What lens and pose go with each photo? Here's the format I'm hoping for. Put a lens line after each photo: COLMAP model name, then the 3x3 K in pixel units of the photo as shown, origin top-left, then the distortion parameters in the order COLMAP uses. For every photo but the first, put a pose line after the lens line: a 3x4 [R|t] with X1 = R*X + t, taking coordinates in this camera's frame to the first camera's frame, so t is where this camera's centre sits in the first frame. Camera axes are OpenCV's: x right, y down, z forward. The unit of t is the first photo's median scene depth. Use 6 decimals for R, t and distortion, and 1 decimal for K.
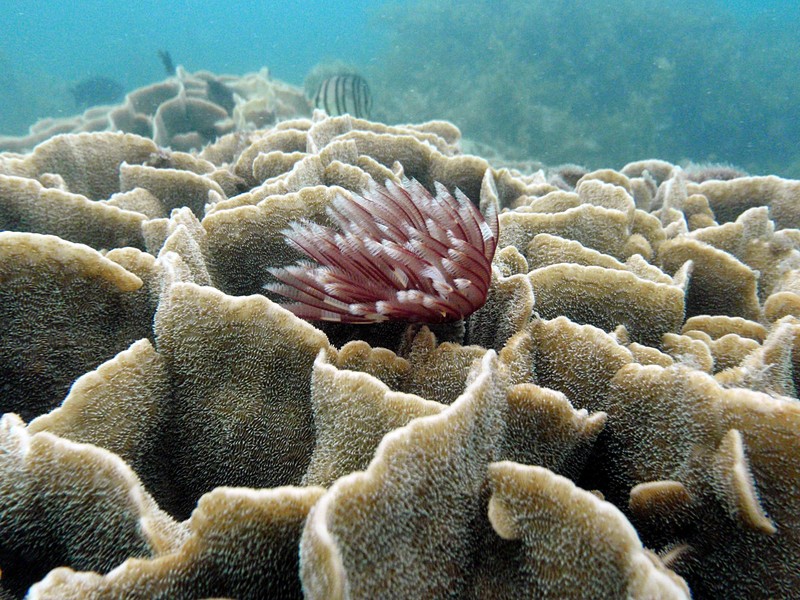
lens RADIAL K [[885.5, 0, 400.0], [0, 885.5, 300.0], [0, 0, 1]] dist [0.160378, 0.385094]
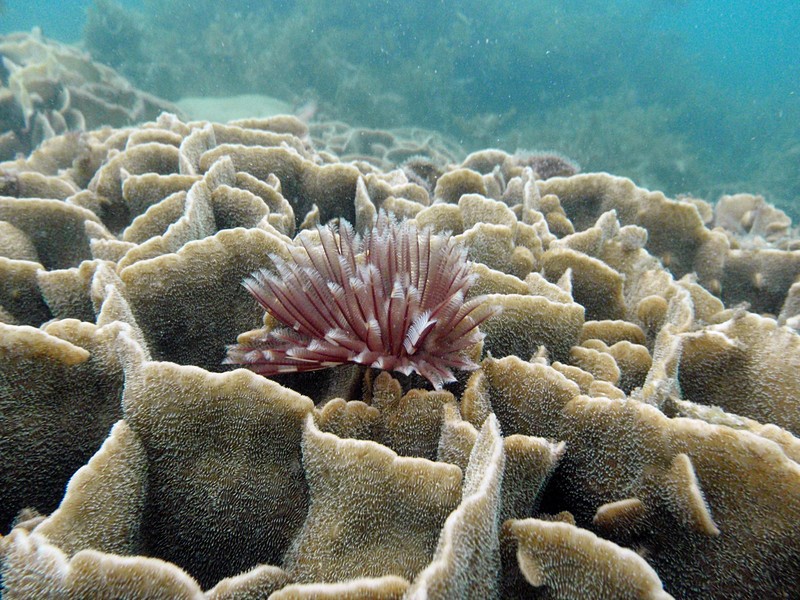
lens RADIAL K [[885.5, 0, 400.0], [0, 885.5, 300.0], [0, 0, 1]] dist [0.160378, 0.385094]
pose [[0.967830, -0.092602, 0.233944, -0.205952], [0.076910, 0.994187, 0.075351, -0.143126], [-0.239562, -0.054934, 0.969326, -0.050355]]
